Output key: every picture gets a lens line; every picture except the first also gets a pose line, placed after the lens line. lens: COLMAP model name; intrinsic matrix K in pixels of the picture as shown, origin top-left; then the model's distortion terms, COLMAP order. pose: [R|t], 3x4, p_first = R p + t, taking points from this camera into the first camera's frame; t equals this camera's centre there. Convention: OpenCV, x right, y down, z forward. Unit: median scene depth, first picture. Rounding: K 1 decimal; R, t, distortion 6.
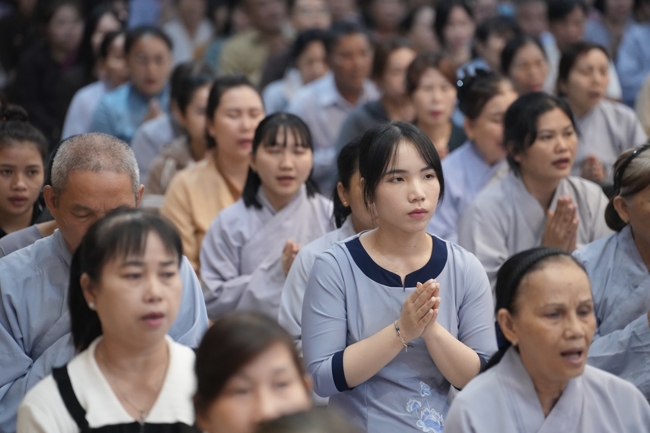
lens RADIAL K [[2836.4, 0, 325.0], [0, 2836.4, 216.5], [0, 0, 1]] dist [1.273119, -2.663118]
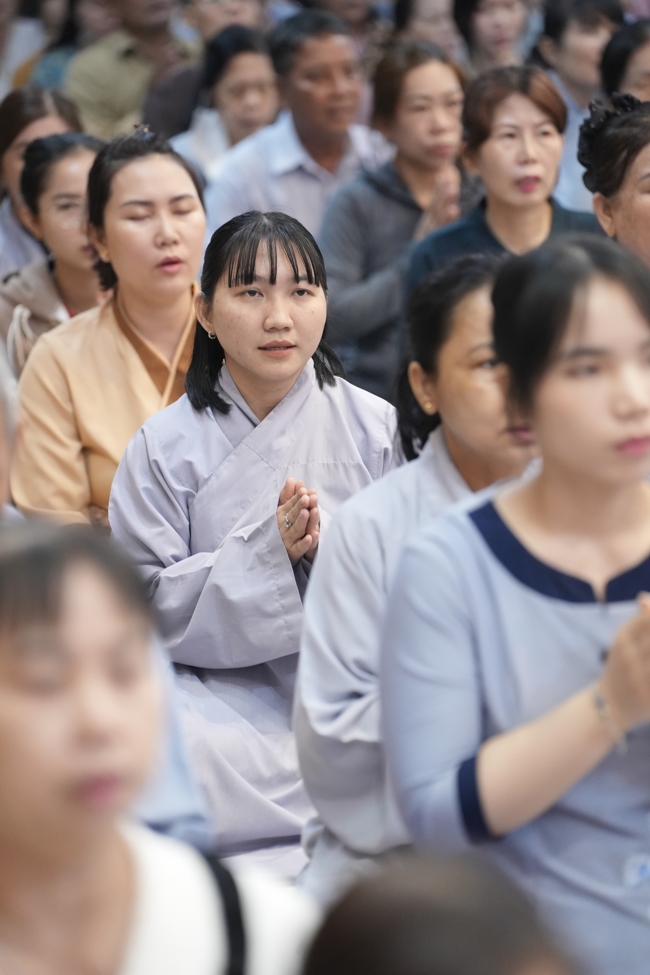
lens RADIAL K [[4254.6, 0, 325.0], [0, 4254.6, 487.5], [0, 0, 1]] dist [1.273119, -2.663118]
pose [[0.998029, -0.051593, 0.035716, -0.032701], [0.050001, 0.997774, 0.044114, -0.021357], [-0.037912, -0.042241, 0.998388, 0.272683]]
